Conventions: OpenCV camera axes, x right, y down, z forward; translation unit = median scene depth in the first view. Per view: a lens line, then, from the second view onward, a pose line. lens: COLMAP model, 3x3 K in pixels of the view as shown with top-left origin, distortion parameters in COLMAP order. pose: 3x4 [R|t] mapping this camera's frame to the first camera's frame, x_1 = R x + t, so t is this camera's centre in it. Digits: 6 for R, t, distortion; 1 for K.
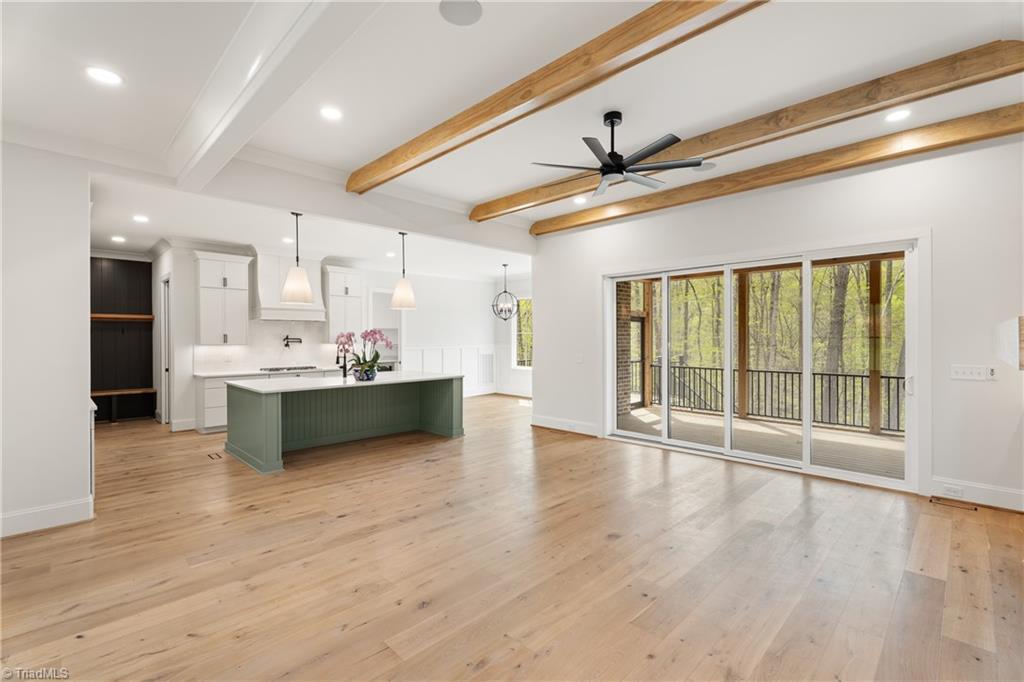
lens RADIAL K [[454.3, 0, 516.2], [0, 454.3, 339.1], [0, 0, 1]] dist [0.001510, 0.000326]
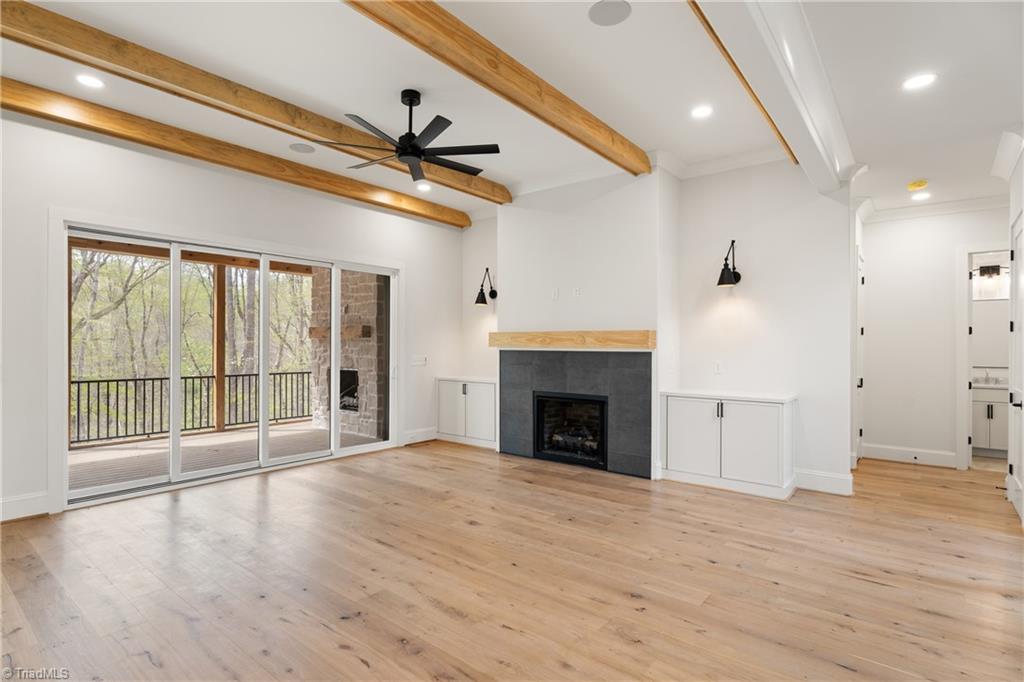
lens RADIAL K [[507.6, 0, 505.4], [0, 507.6, 344.3], [0, 0, 1]] dist [0.003012, 0.001149]
pose [[-0.088097, 0.003882, 0.996104, -0.688623], [-0.002806, 0.999987, -0.004145, 0.019201], [-0.996108, -0.003160, -0.088085, 0.737652]]
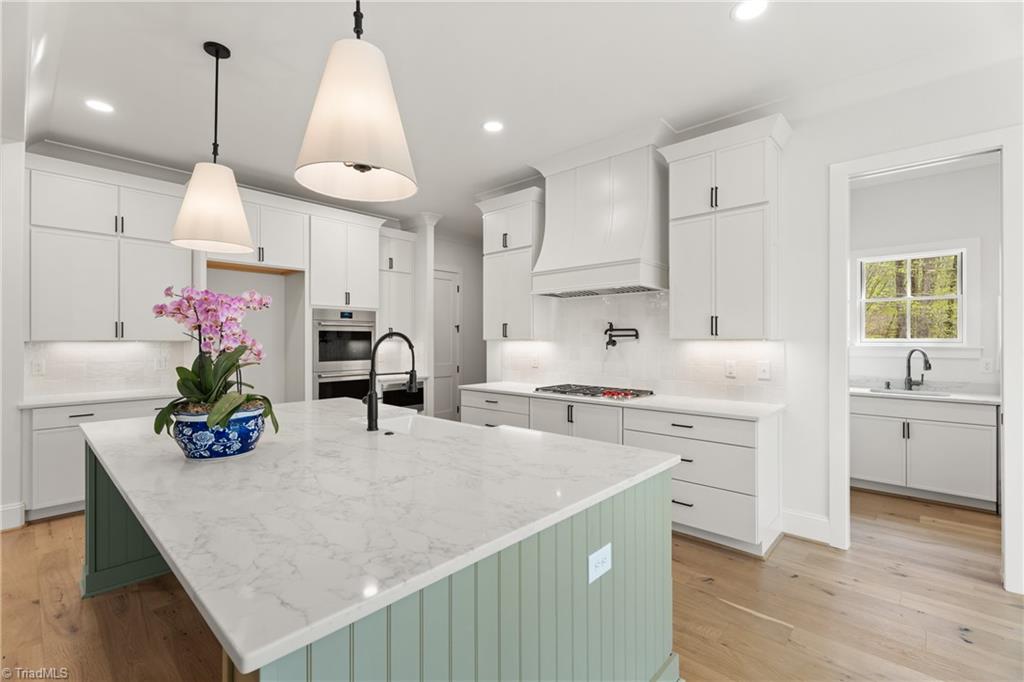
lens RADIAL K [[454.3, 0, 516.2], [0, 454.3, 339.1], [0, 0, 1]] dist [0.001510, 0.000326]
pose [[0.036952, -0.002127, -0.999315, -0.016597], [-0.000867, 0.999997, -0.002160, 0.018472], [0.999317, 0.000946, 0.036950, 1.549105]]
